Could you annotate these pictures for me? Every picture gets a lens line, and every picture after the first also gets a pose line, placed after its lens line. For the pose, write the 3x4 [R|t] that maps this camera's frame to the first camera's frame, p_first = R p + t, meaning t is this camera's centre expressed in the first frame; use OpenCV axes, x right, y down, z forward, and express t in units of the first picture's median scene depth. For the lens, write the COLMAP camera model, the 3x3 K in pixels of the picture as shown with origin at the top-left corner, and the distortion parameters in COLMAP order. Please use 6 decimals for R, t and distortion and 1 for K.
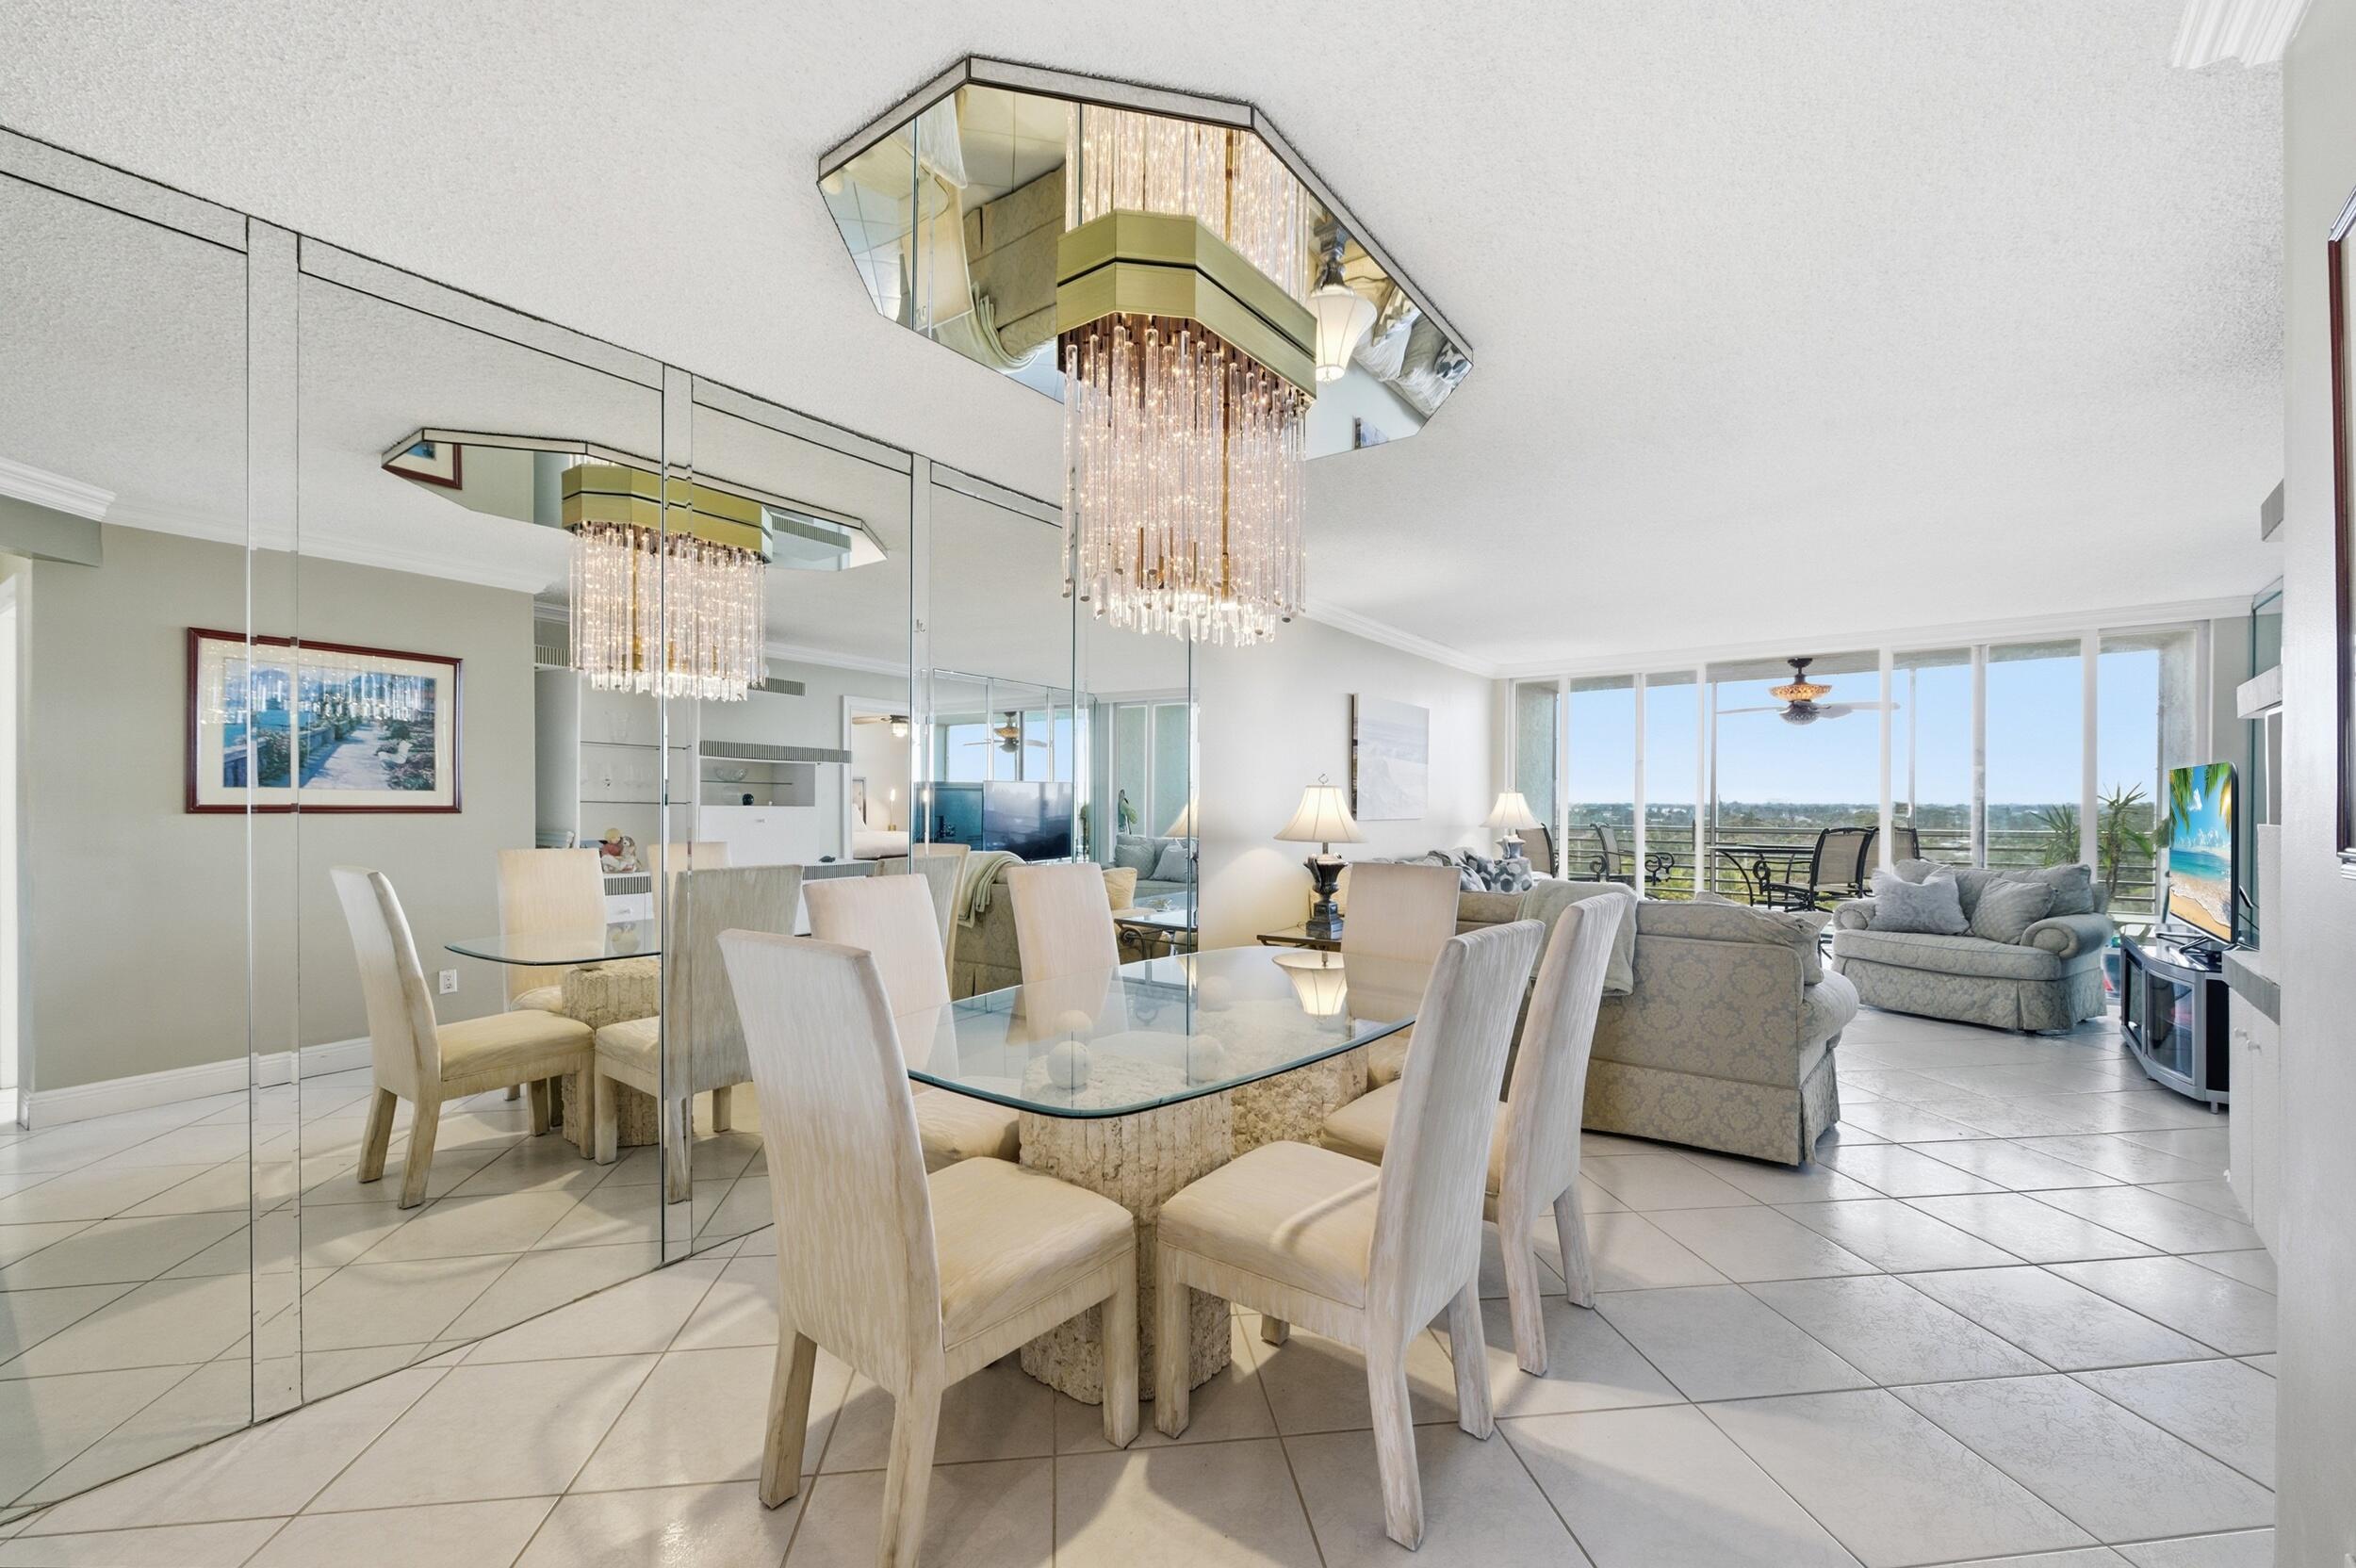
lens RADIAL K [[945.3, 0, 1178.8], [0, 945.3, 813.4], [0, 0, 1]] dist [0.000167, -0.000166]
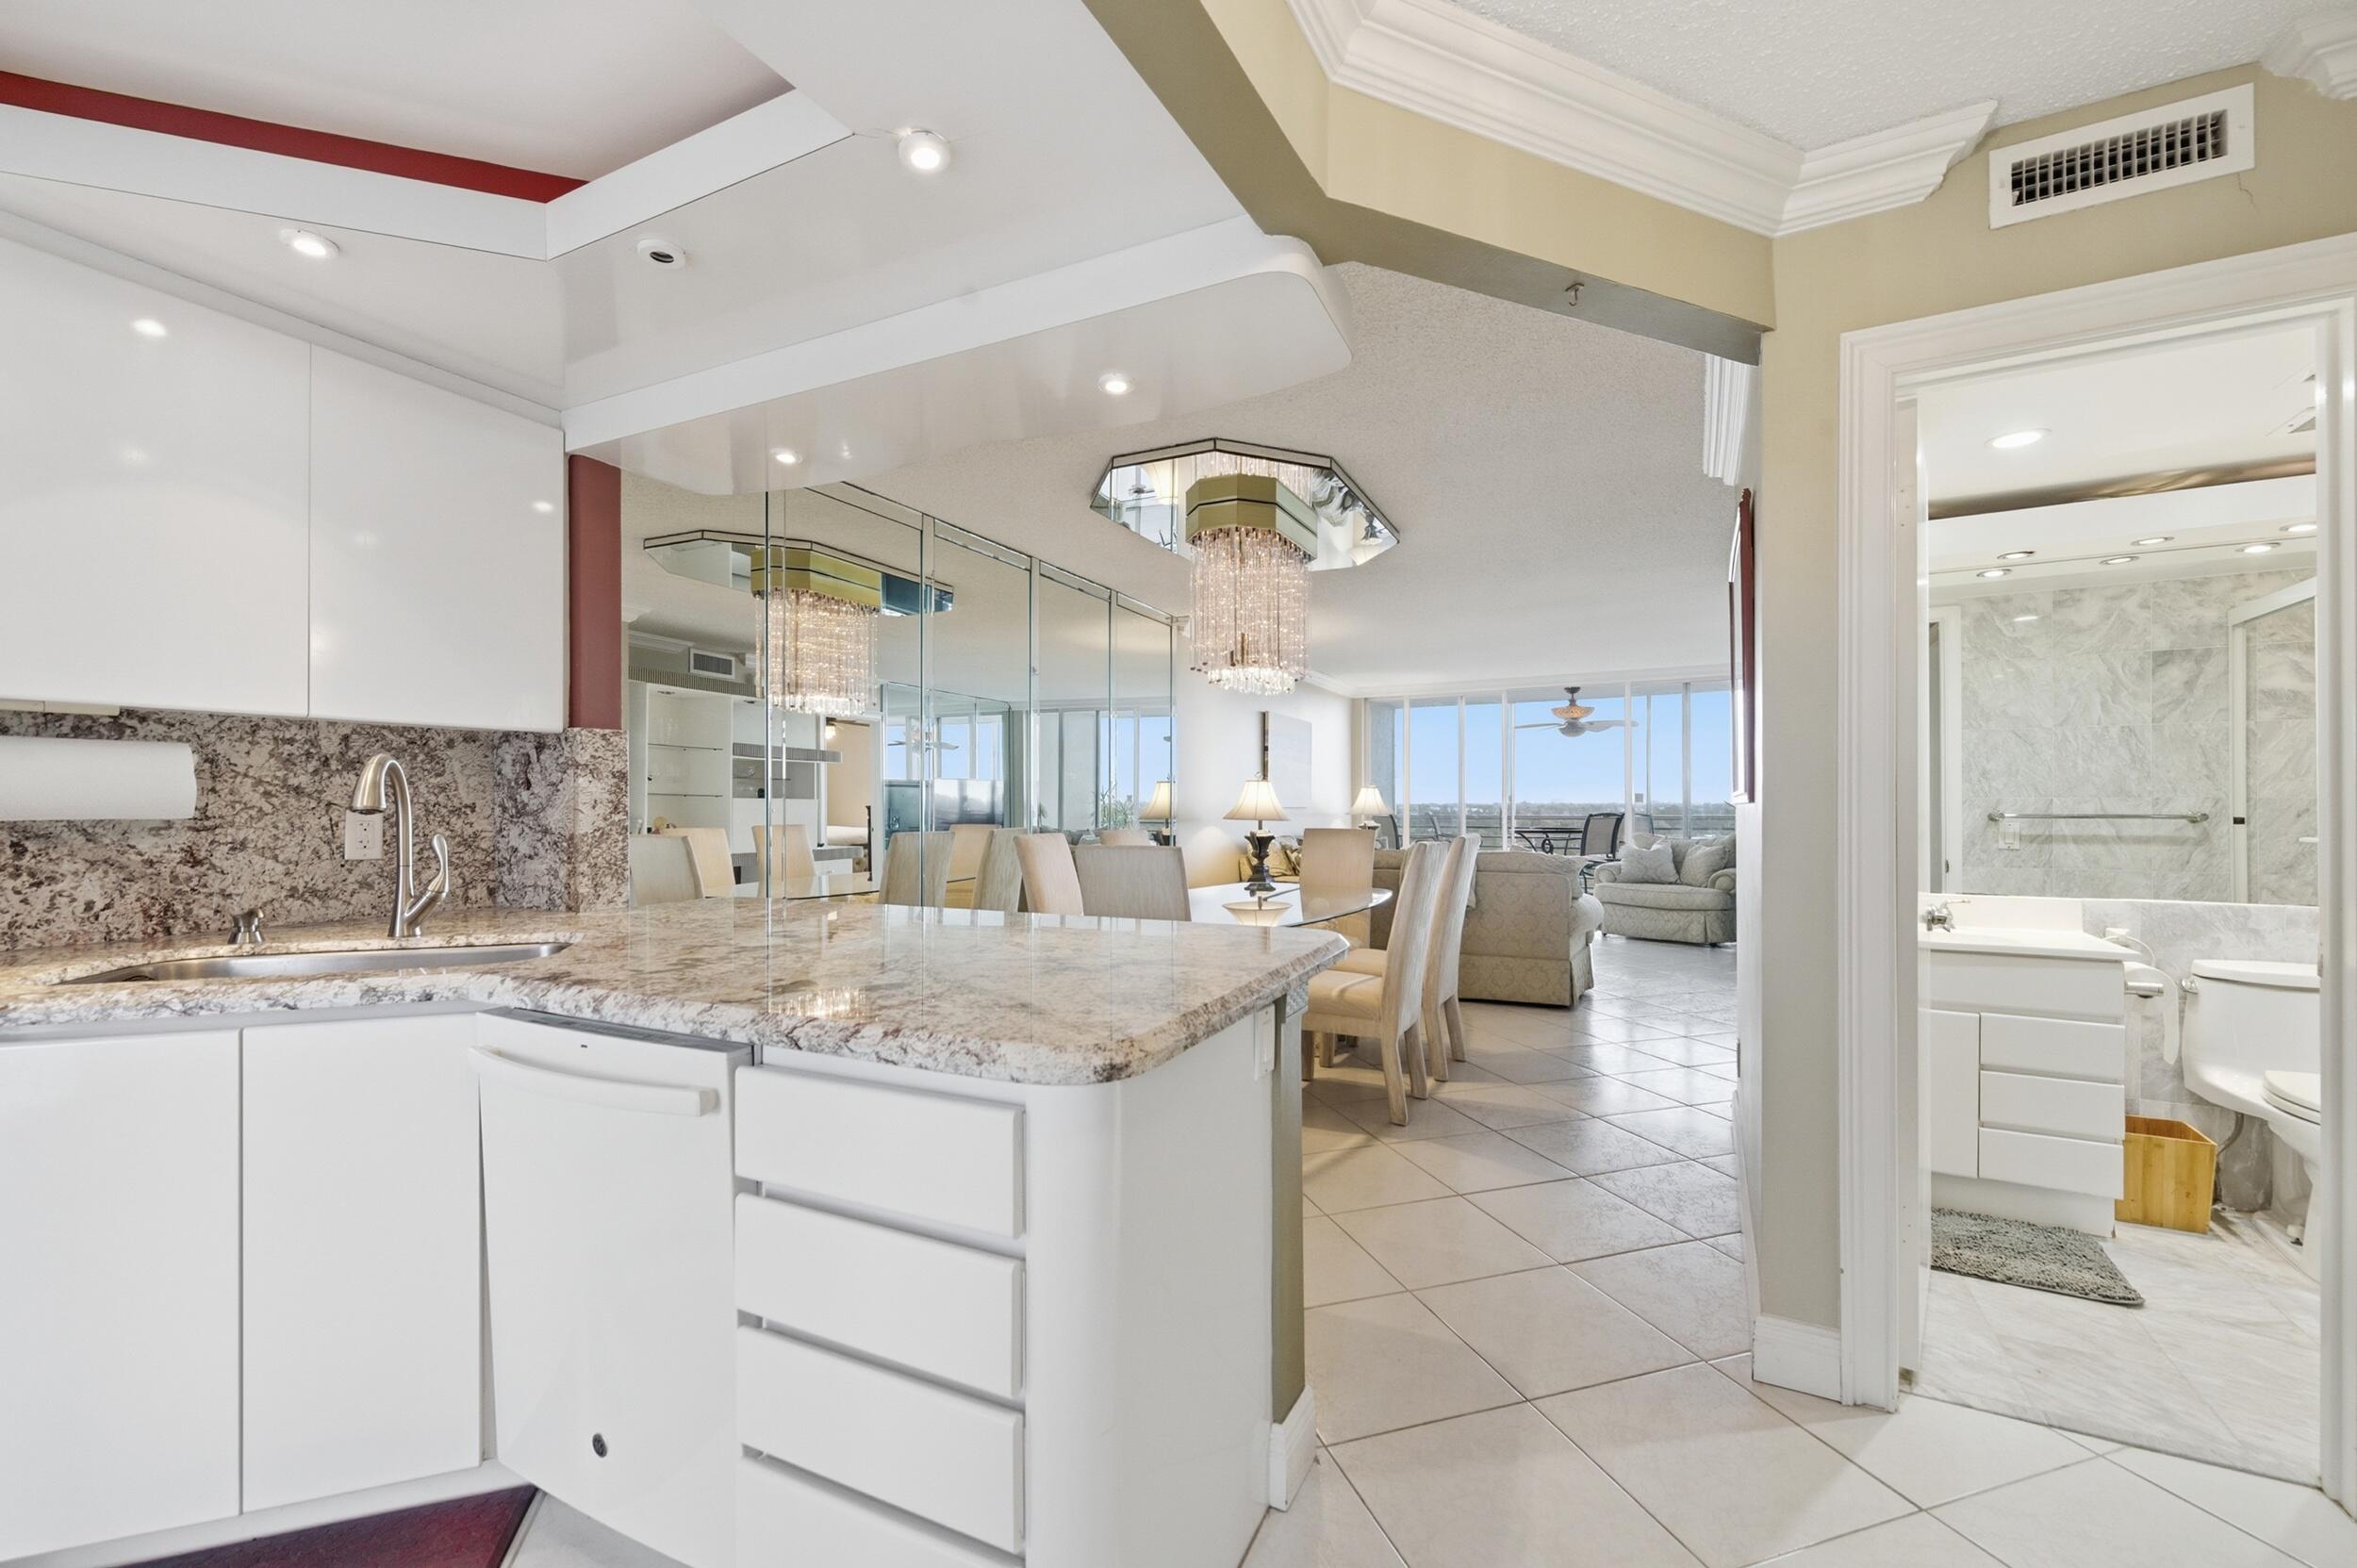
lens RADIAL K [[945.8, 0, 1179.3], [0, 945.8, 813.4], [0, 0, 1]] dist [0.000167, -0.000166]
pose [[0.983482, -0.006394, 0.180892, -0.177844], [0.006642, 0.999978, -0.000768, 0.016557], [-0.180883, 0.001957, 0.983503, -0.286586]]
